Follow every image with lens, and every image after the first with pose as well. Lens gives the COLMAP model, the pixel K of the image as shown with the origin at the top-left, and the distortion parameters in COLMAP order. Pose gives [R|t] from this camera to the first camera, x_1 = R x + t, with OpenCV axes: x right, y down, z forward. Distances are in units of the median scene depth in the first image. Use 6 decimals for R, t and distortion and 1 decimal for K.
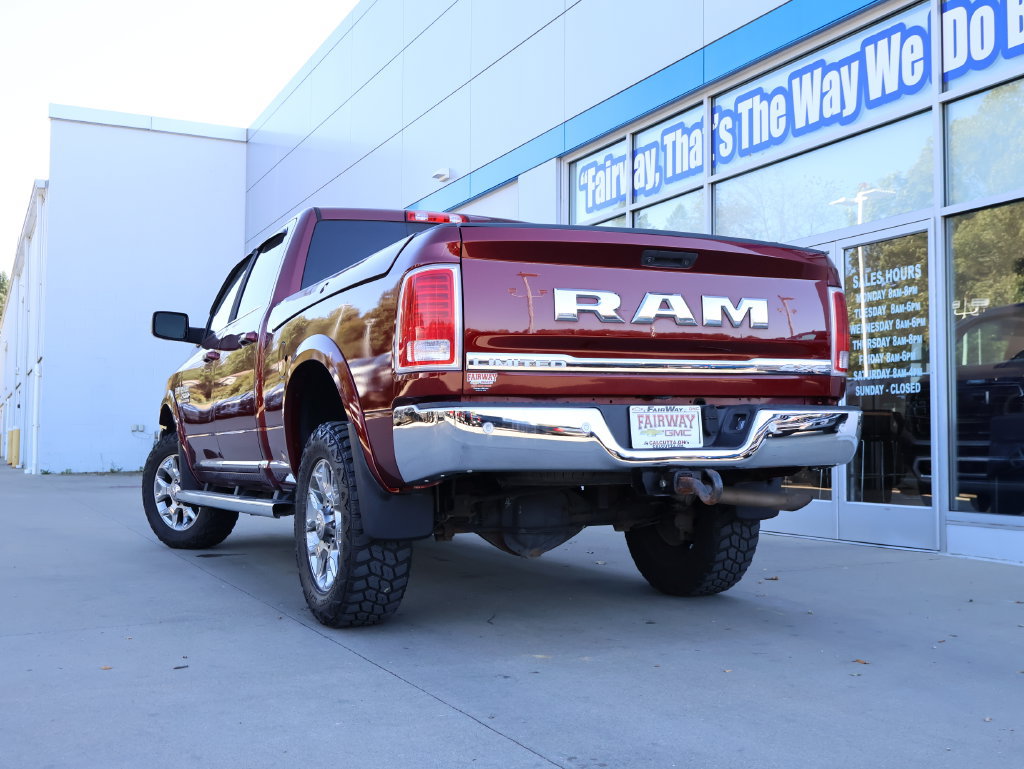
lens RADIAL K [[1114.3, 0, 512.0], [0, 1114.3, 384.5], [0, 0, 1]] dist [0.016740, -0.010872]
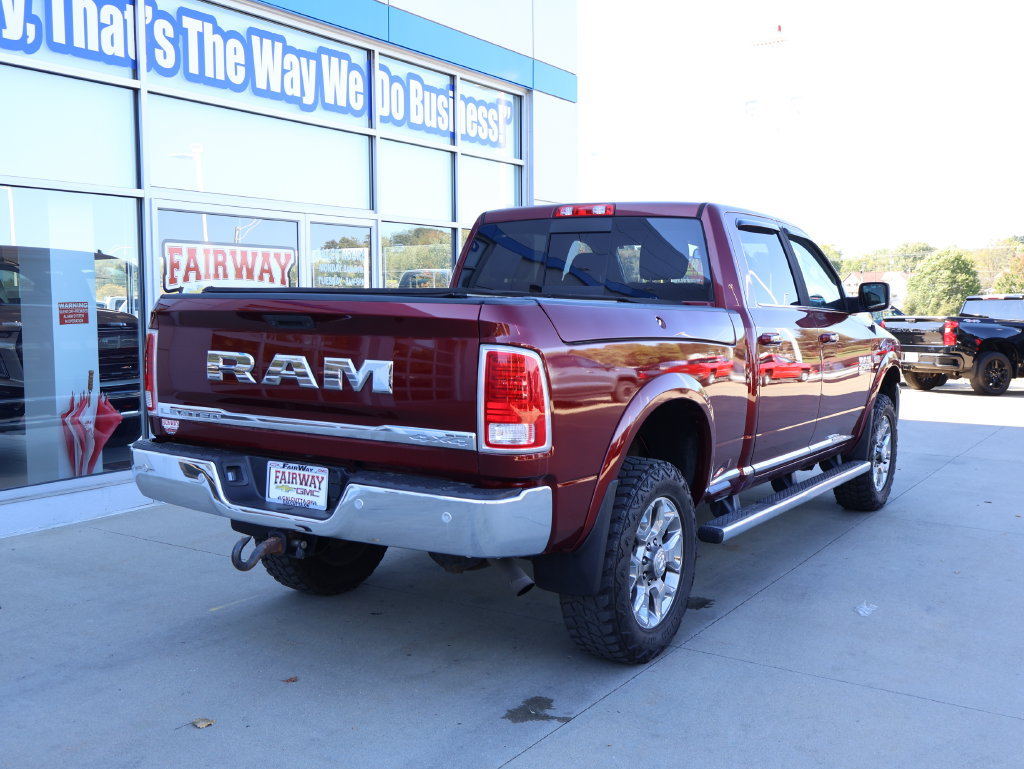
lens RADIAL K [[1053.5, 0, 512.0], [0, 1053.5, 384.5], [0, 0, 1]] dist [0.000783, -0.012093]
pose [[-0.520727, -0.069905, 0.850856, -0.783371], [-0.044019, 0.997515, 0.055014, -0.024858], [-0.852588, -0.008806, -0.522510, 1.454314]]
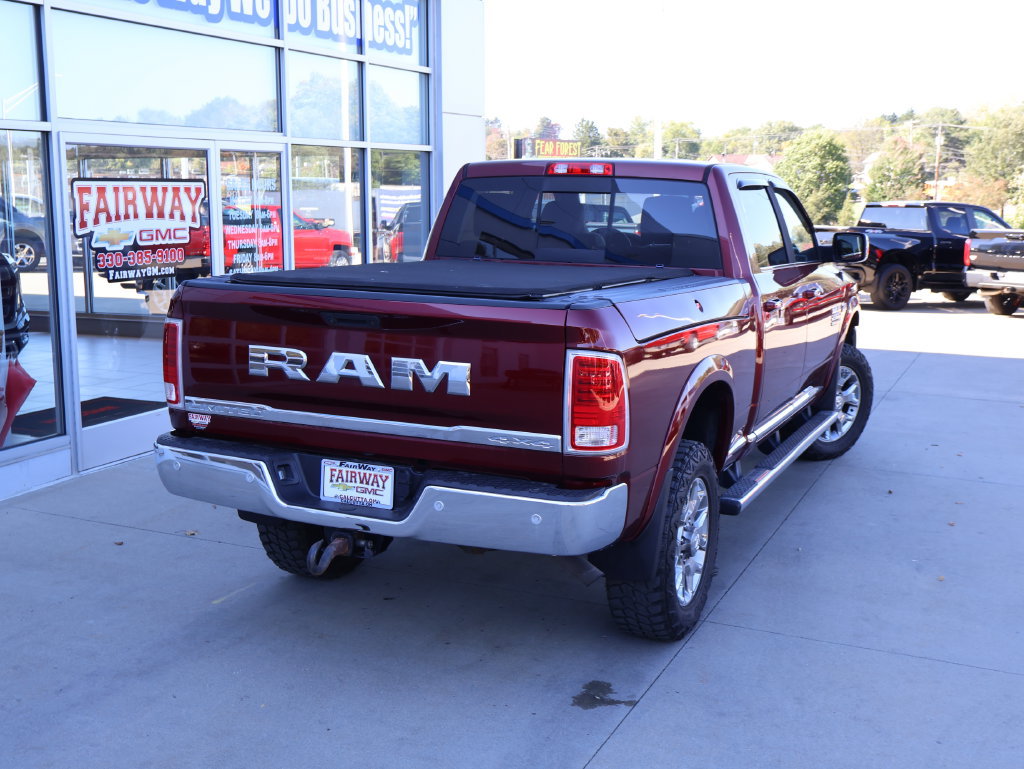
lens RADIAL K [[1210.5, 0, 508.8], [0, 1210.5, 380.2], [0, 0, 1]] dist [0.014221, -0.040707]
pose [[-0.641482, -0.127412, 0.756483, -0.773051], [-0.044722, 0.990645, 0.128928, -0.070910], [-0.765834, 0.048874, -0.641179, 1.590208]]
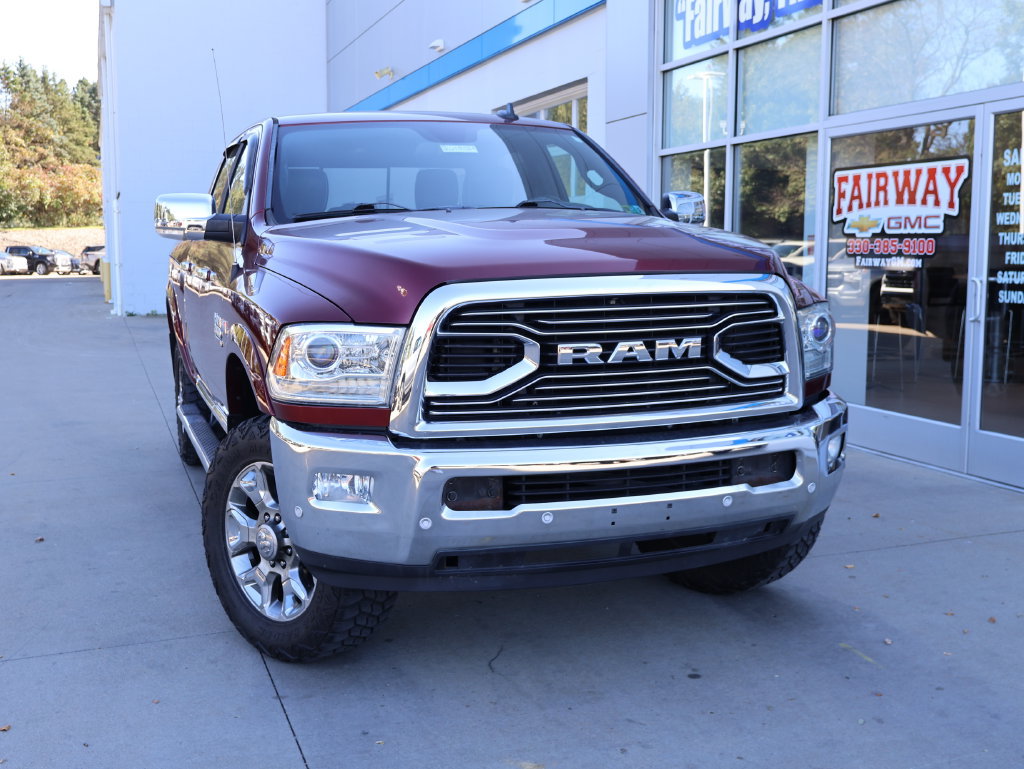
lens RADIAL K [[1164.3, 0, 518.0], [0, 1164.3, 375.2], [0, 0, 1]] dist [0.008833, 0.007048]
pose [[0.994683, 0.007265, -0.102730, 0.051928], [0.009014, 0.987540, 0.157108, -0.075343], [0.102591, -0.157199, 0.982224, 0.136430]]
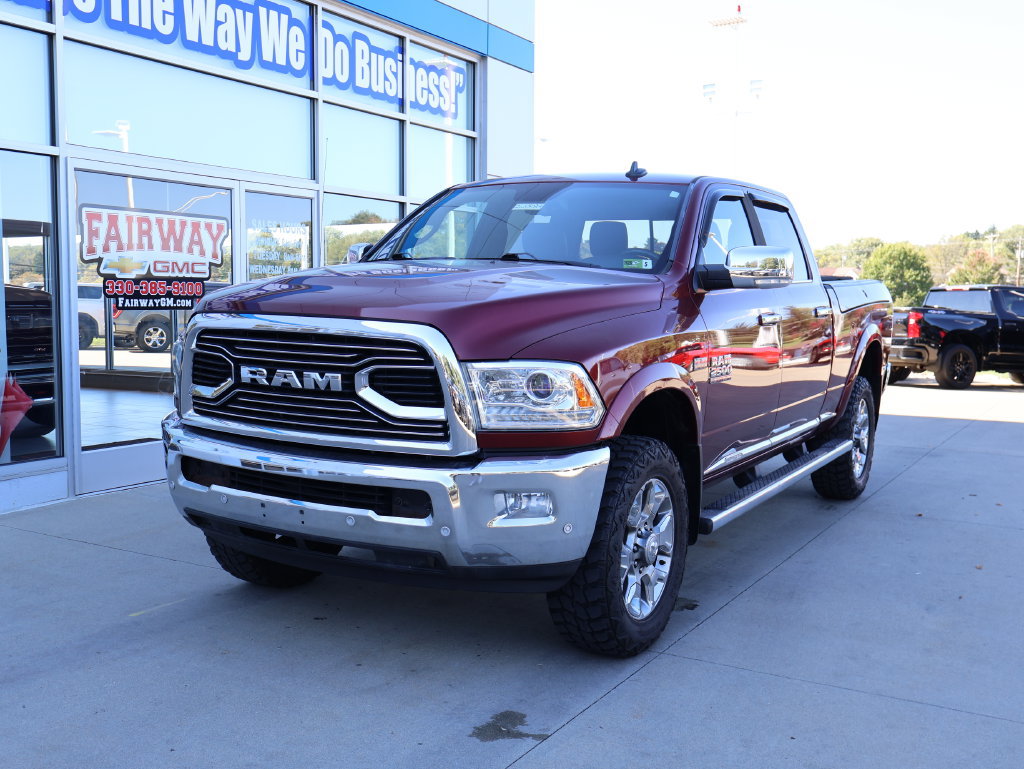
lens RADIAL K [[1089.1, 0, 515.9], [0, 1089.1, 385.8], [0, 0, 1]] dist [-0.013019, -0.024428]
pose [[-0.567646, -0.074703, 0.819876, -0.731930], [-0.051223, 0.997150, 0.055391, -0.008497], [-0.821677, -0.010553, -0.569855, 1.436100]]
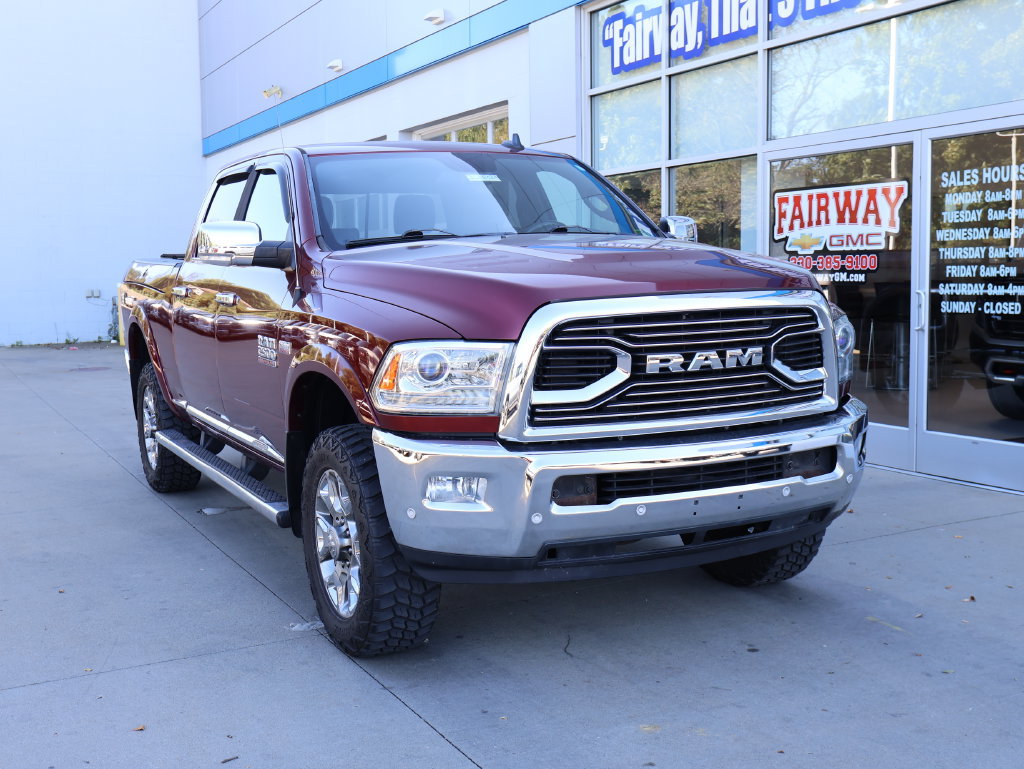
lens RADIAL K [[1210.5, 0, 508.8], [0, 1210.5, 380.2], [0, 0, 1]] dist [0.014221, -0.040707]
pose [[0.999700, -0.020996, 0.012615, -0.044975], [0.018979, 0.989556, 0.142893, -0.081898], [-0.015484, -0.142610, 0.989658, 0.060374]]
